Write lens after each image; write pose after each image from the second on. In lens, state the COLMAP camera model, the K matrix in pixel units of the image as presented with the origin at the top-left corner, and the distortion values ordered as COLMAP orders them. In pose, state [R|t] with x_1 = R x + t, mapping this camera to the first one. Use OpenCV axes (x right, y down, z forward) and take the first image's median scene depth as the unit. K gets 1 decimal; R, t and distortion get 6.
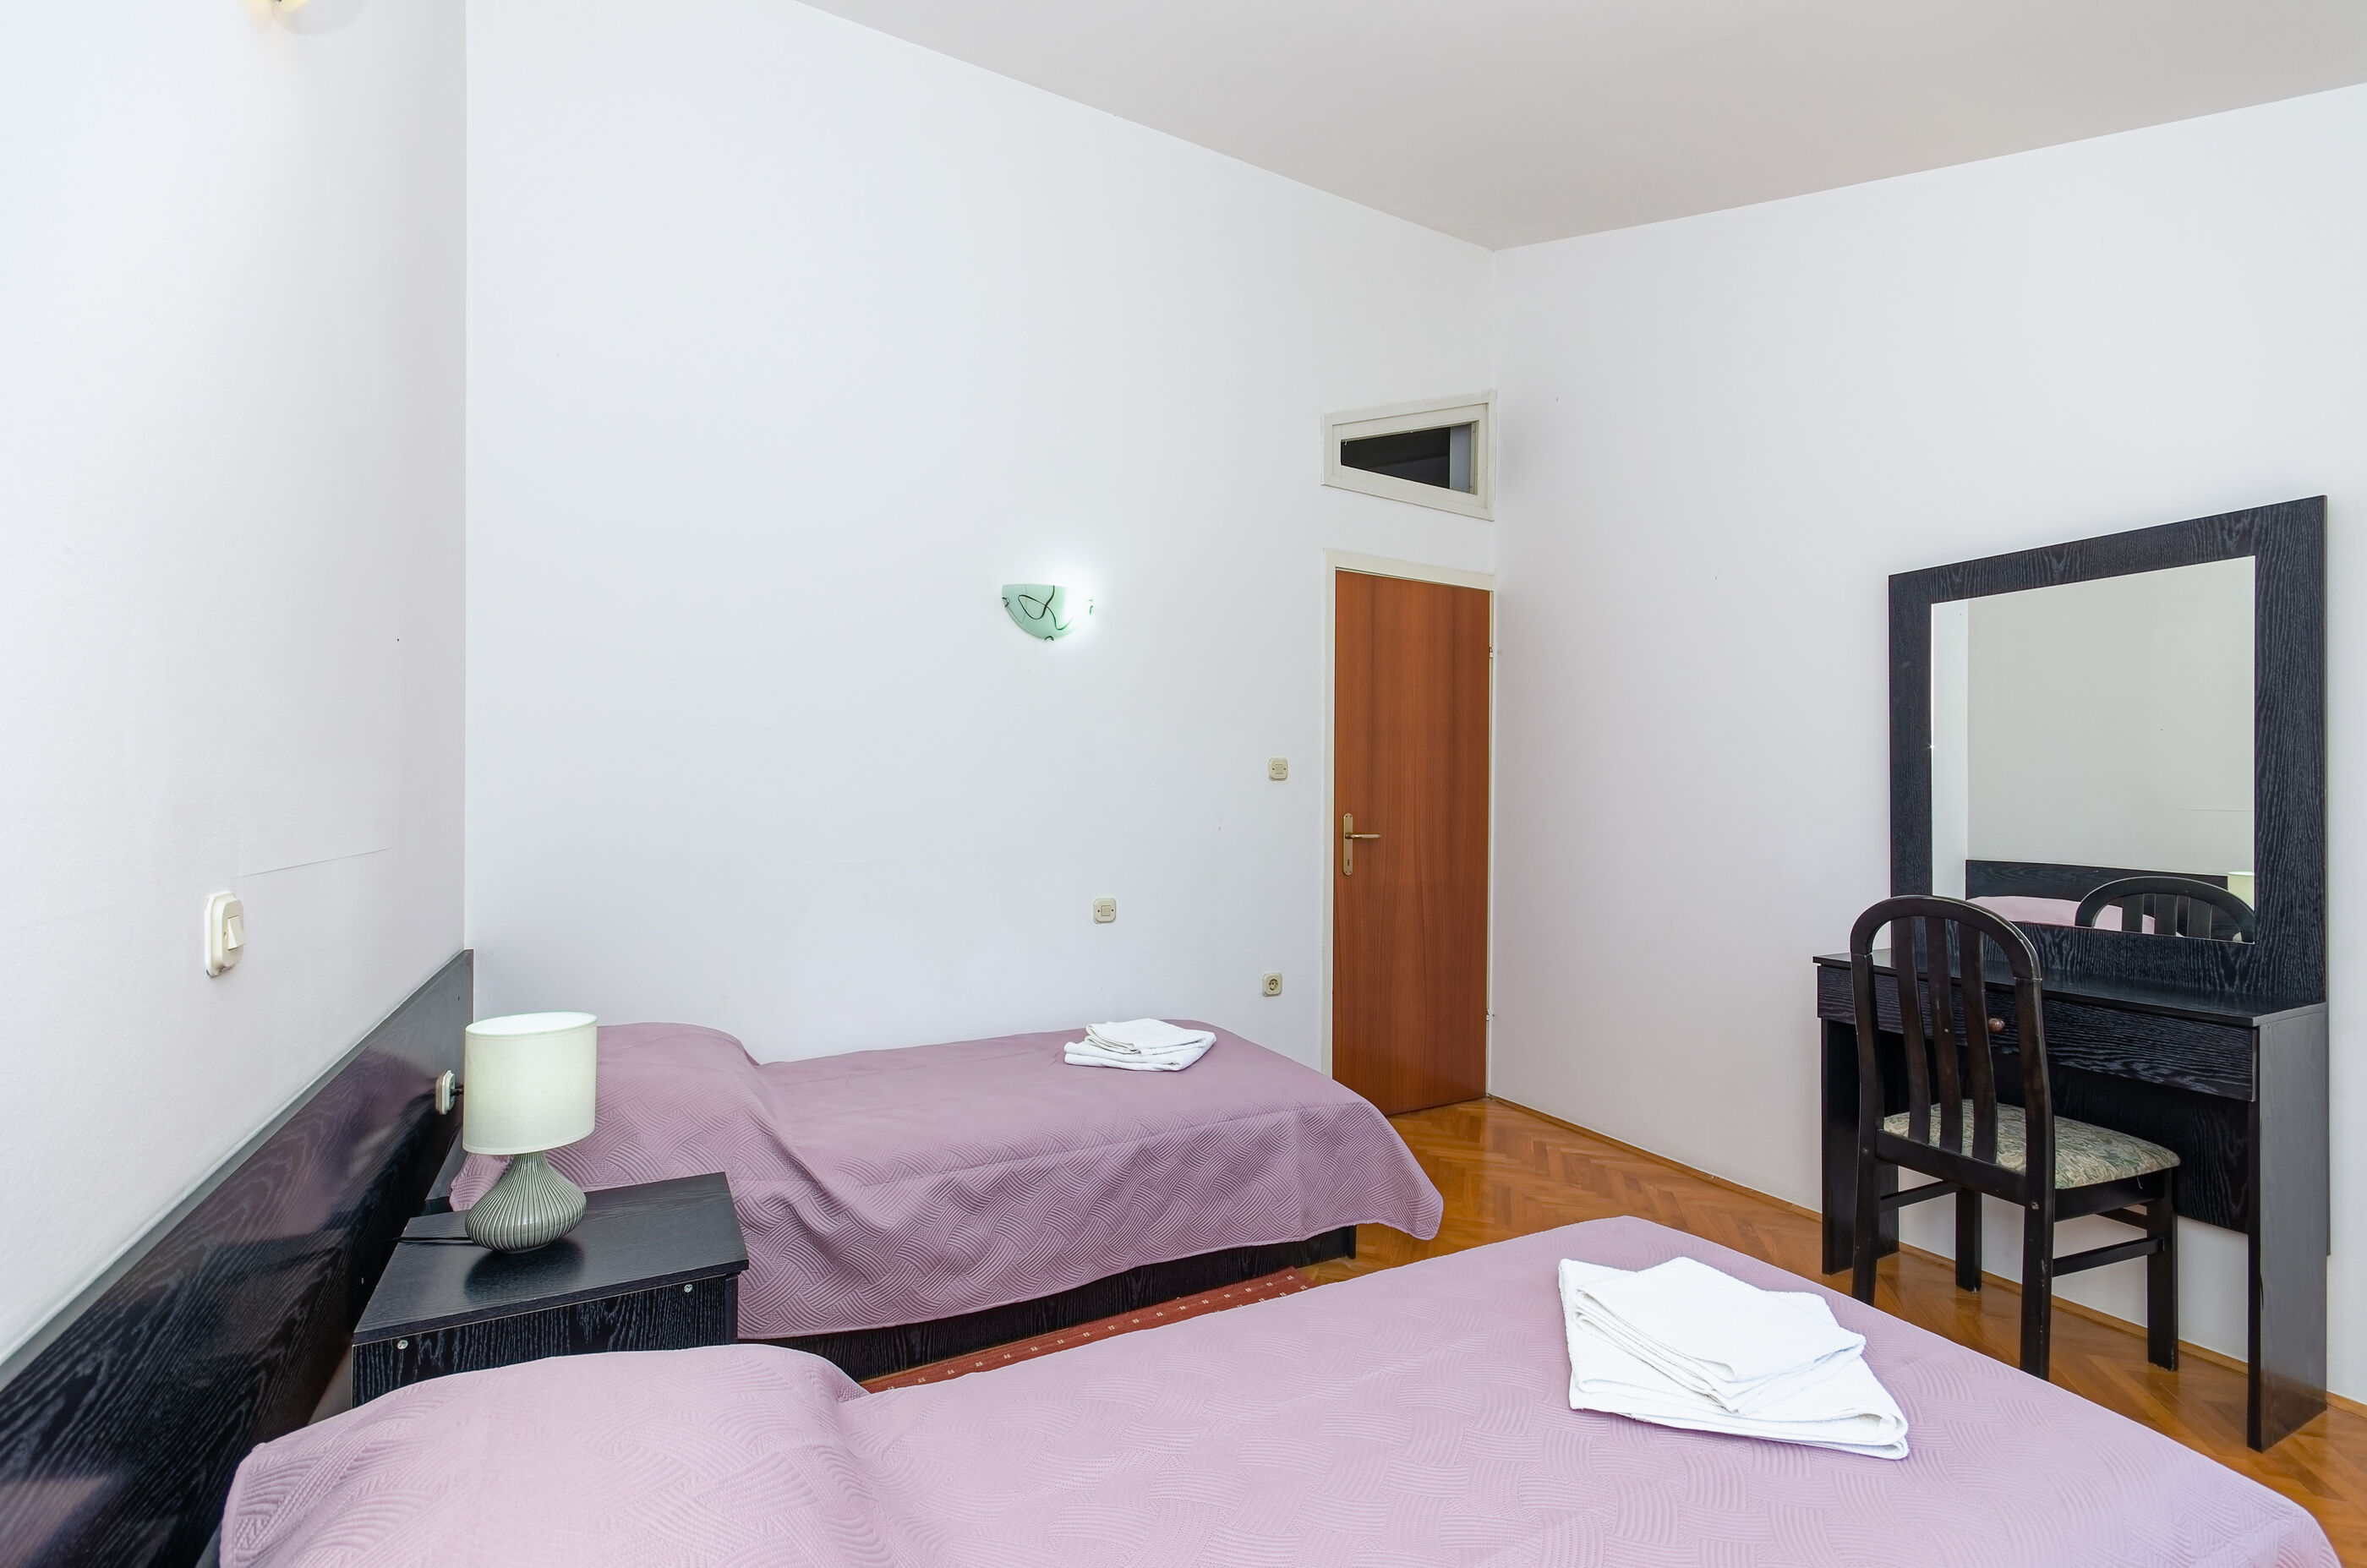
lens RADIAL K [[1041.8, 0, 1183.9], [0, 1041.8, 778.8], [0, 0, 1]] dist [0.001145, 0.000753]
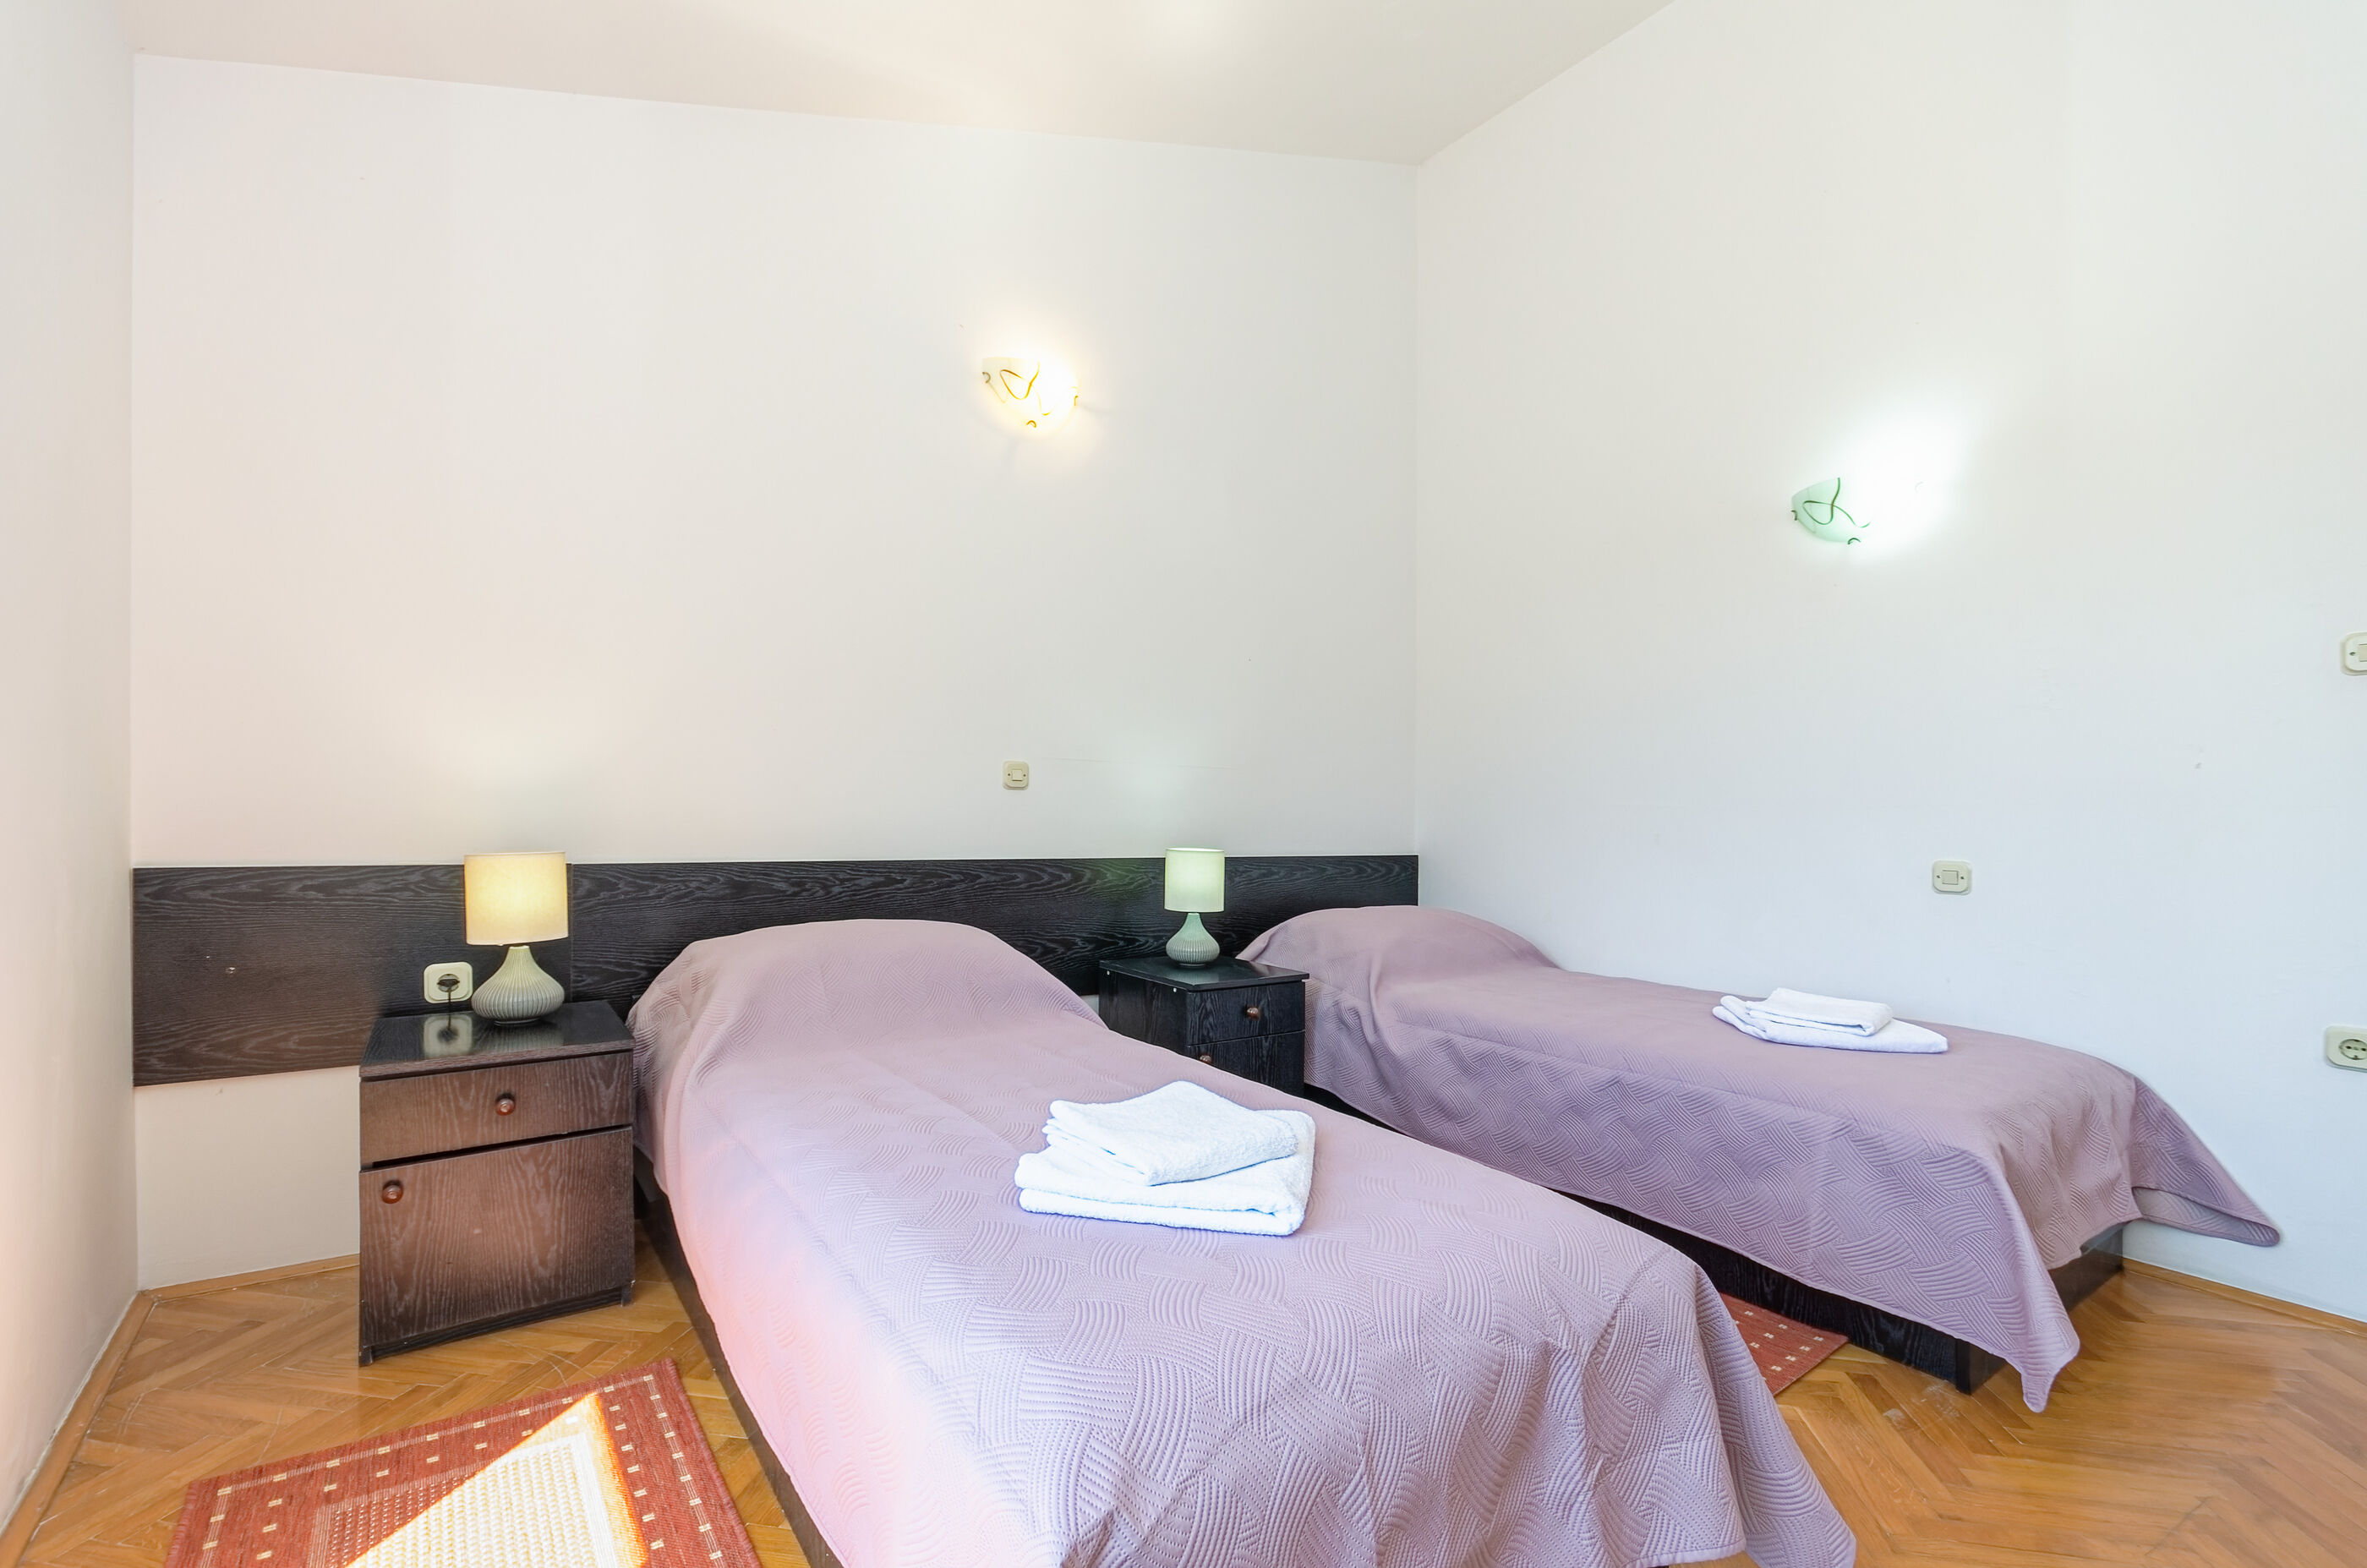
lens RADIAL K [[1041.8, 0, 1181.6], [0, 1041.8, 792.6], [0, 0, 1]] dist [0.001145, 0.000753]
pose [[0.183216, -0.002811, -0.983069, 0.857463], [-0.002894, 0.999990, -0.003399, 0.101859], [0.983068, 0.003468, 0.183206, 0.456934]]
